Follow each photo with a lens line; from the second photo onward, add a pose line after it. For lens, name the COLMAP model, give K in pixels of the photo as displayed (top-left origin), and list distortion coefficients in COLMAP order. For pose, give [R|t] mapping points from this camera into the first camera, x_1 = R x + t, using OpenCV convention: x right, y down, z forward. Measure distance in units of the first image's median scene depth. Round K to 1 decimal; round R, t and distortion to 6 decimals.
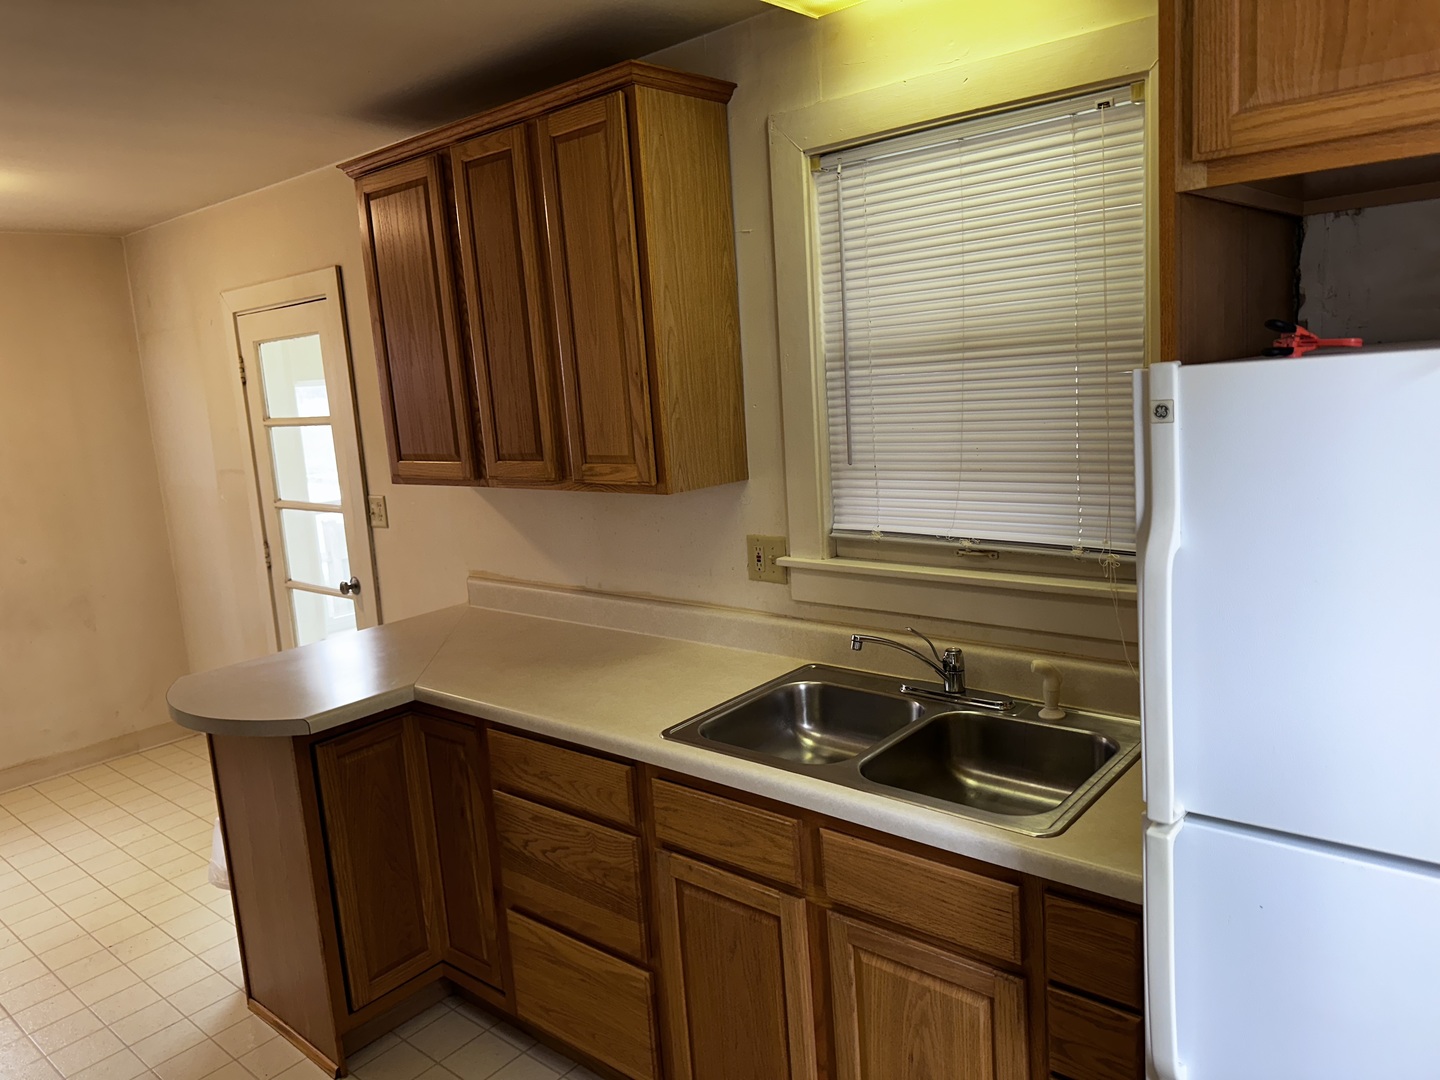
lens RADIAL K [[1021.5, 0, 719.9], [0, 1021.5, 533.6], [0, 0, 1]] dist [-0.005364, -0.001125]
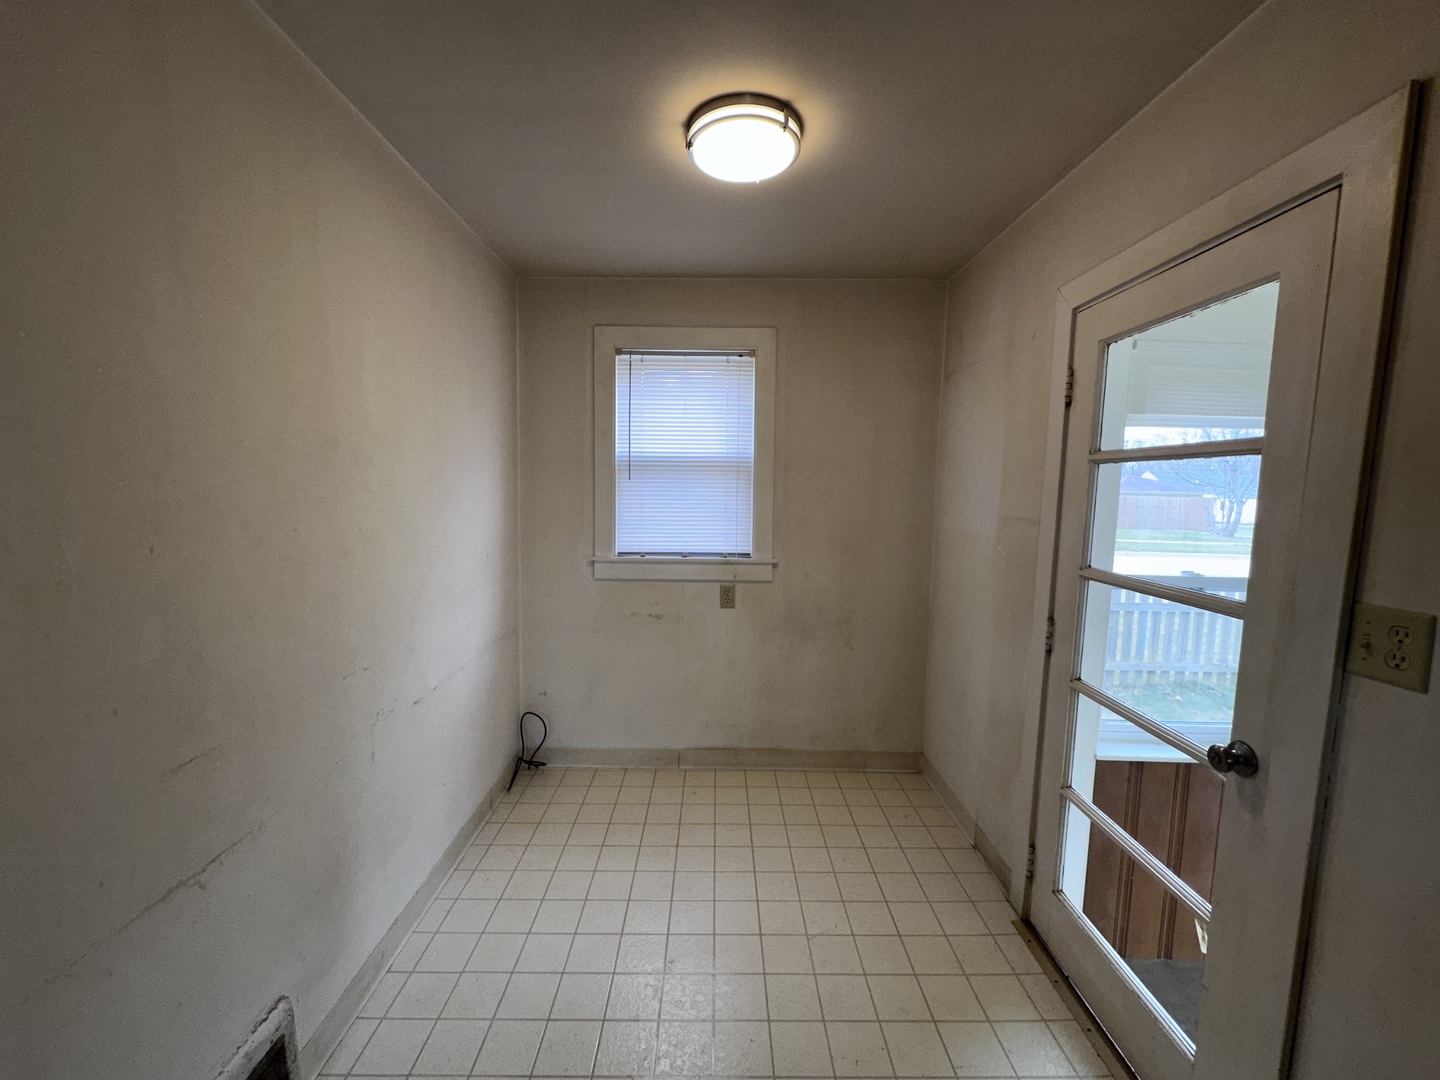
lens RADIAL K [[580.2, 0, 720.8], [0, 580.2, 543.7], [0, 0, 1]] dist [-0.000020, 0.000325]
pose [[0.652260, 0.156009, -0.741767, -0.303210], [-0.184432, 0.981845, 0.044326, -0.019765], [0.735216, 0.107893, 0.669191, 0.543731]]
